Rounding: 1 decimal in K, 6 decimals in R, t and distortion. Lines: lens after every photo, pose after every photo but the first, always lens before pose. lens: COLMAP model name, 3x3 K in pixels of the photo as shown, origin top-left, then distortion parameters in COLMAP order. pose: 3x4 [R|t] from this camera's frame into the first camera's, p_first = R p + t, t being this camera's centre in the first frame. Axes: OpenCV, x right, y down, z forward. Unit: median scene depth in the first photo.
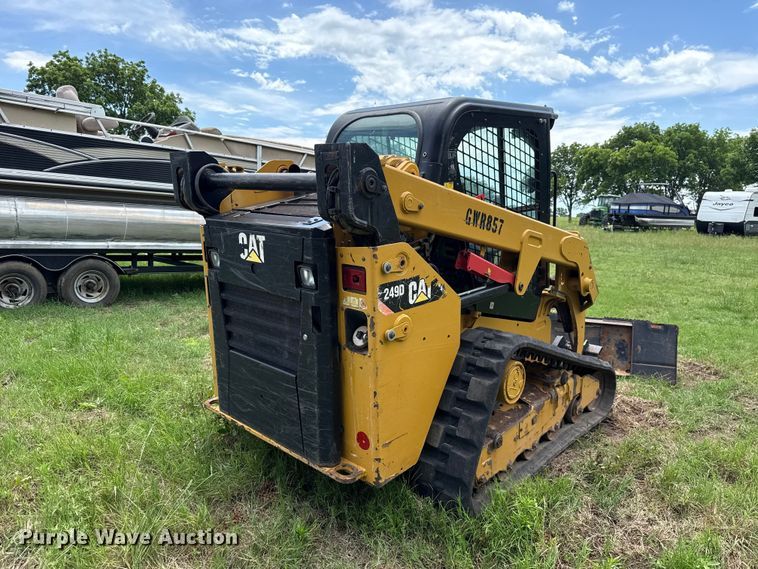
lens RADIAL K [[545.0, 0, 379.0], [0, 545.0, 284.5], [0, 0, 1]] dist [0.011974, -0.007170]
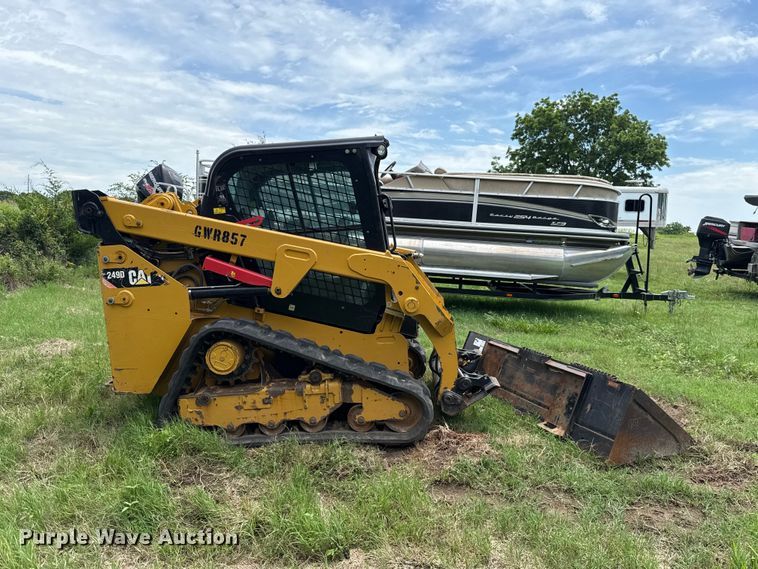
lens RADIAL K [[576.8, 0, 379.0], [0, 576.8, 284.5], [0, 0, 1]] dist [0.132332, -0.152033]
pose [[0.655611, 0.061961, -0.752552, 1.198249], [-0.115129, 0.993178, -0.018526, -0.010150], [0.746270, 0.098786, 0.658272, 0.270327]]
